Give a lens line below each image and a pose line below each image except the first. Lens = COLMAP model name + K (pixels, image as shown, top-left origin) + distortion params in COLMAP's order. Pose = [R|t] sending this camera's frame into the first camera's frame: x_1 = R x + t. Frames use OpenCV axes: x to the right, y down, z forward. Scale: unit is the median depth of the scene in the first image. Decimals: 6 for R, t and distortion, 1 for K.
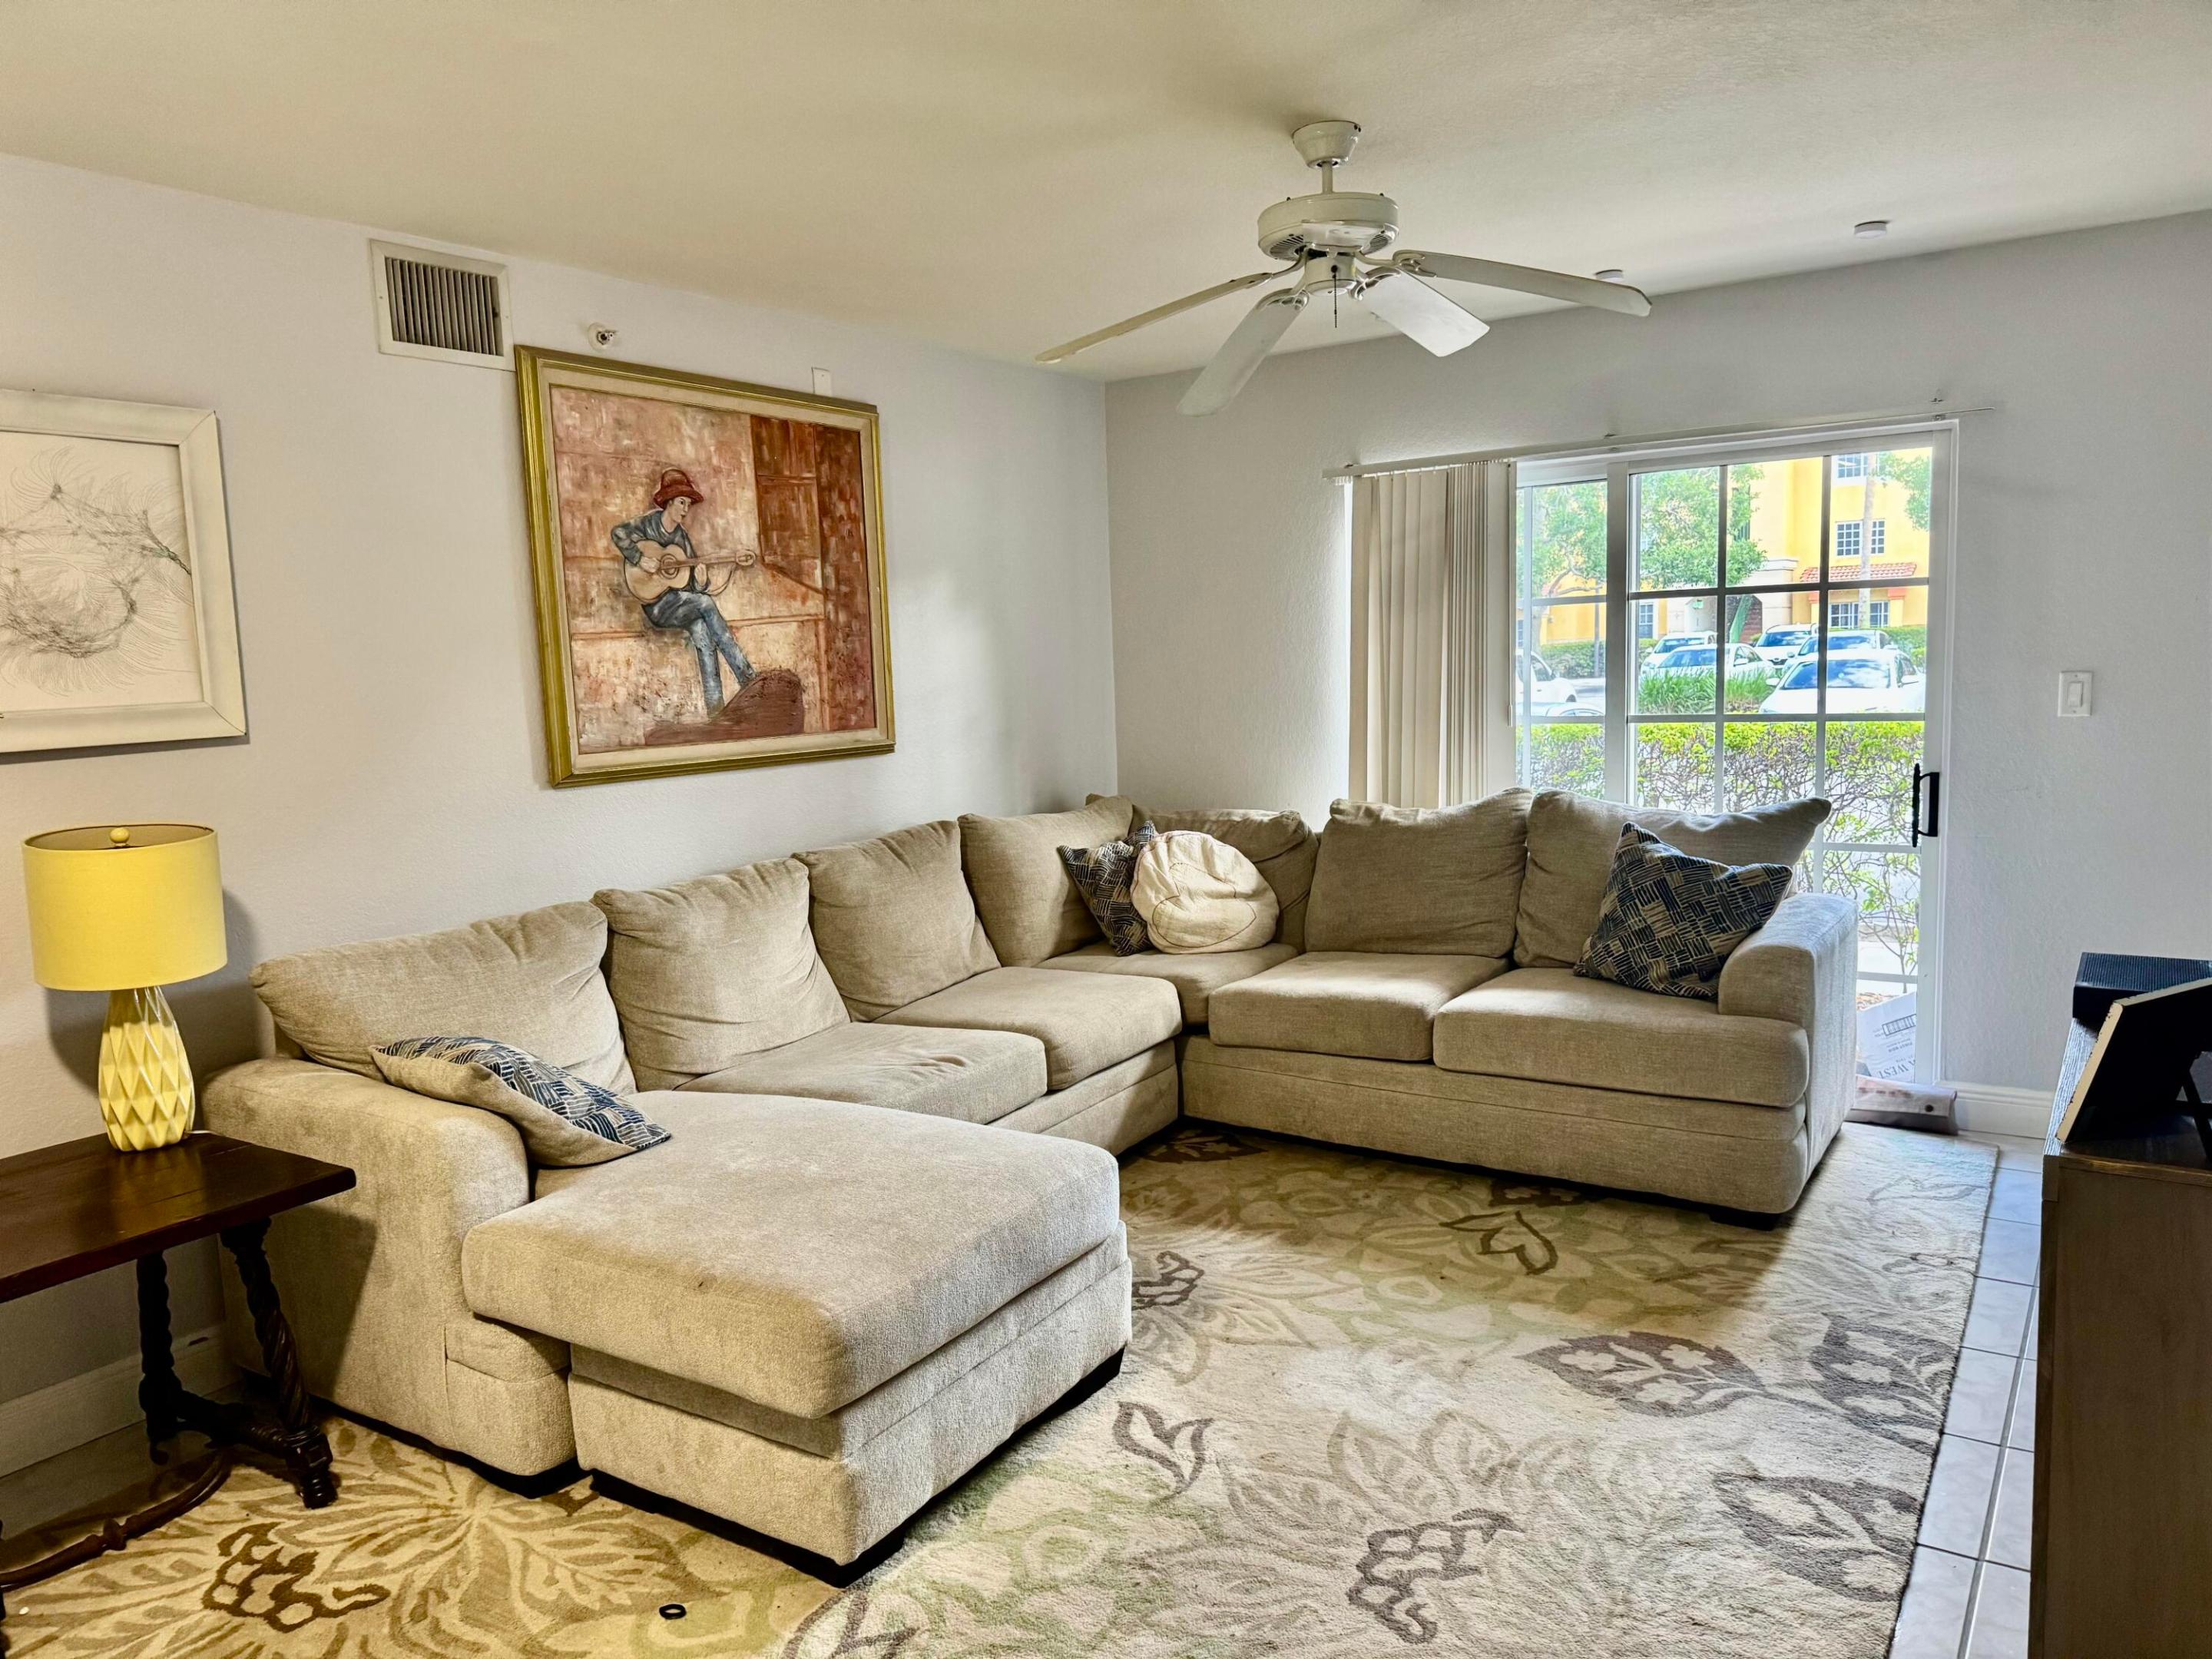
lens RADIAL K [[1571.8, 0, 1108.4], [0, 1571.8, 839.7], [0, 0, 1]] dist [-0.011292, -0.018024]
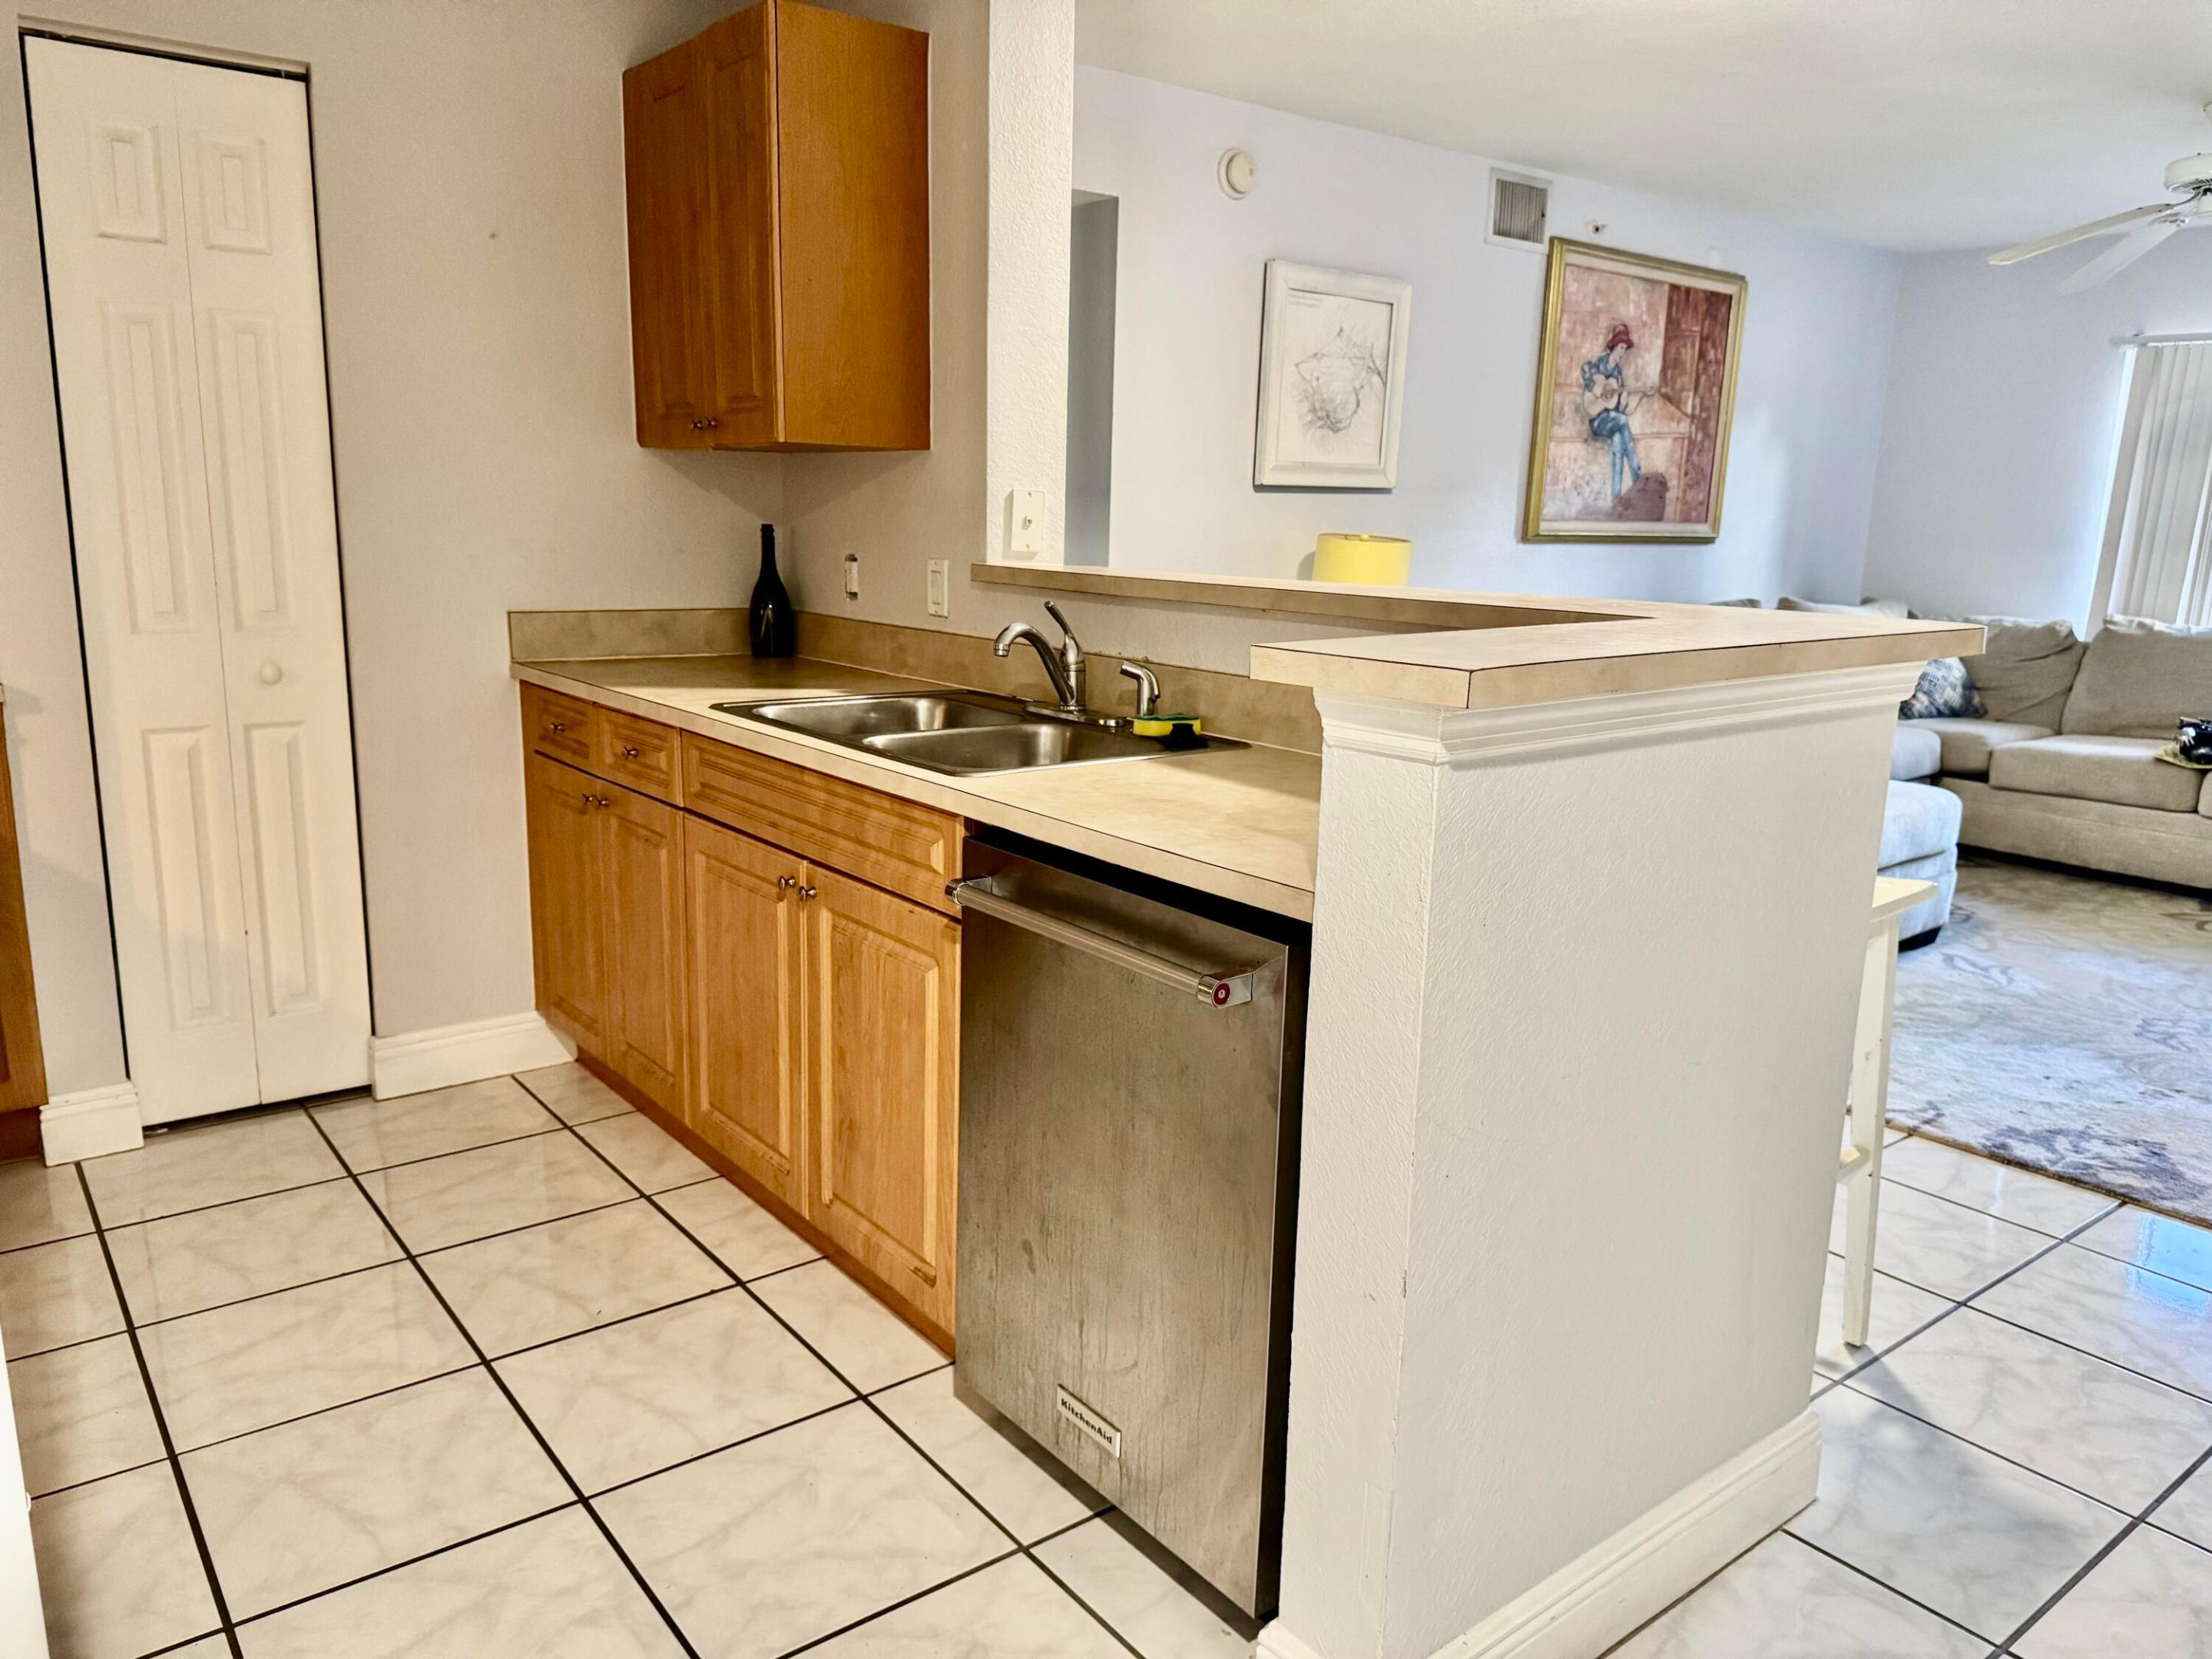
lens RADIAL K [[1571.8, 0, 1112.1], [0, 1571.8, 830.6], [0, 0, 1]] dist [-0.011292, -0.018024]
pose [[0.947579, 0.123685, -0.294612, -0.233826], [-0.094356, 0.989238, 0.111823, 0.099653], [0.305272, -0.078163, 0.949052, -0.505503]]
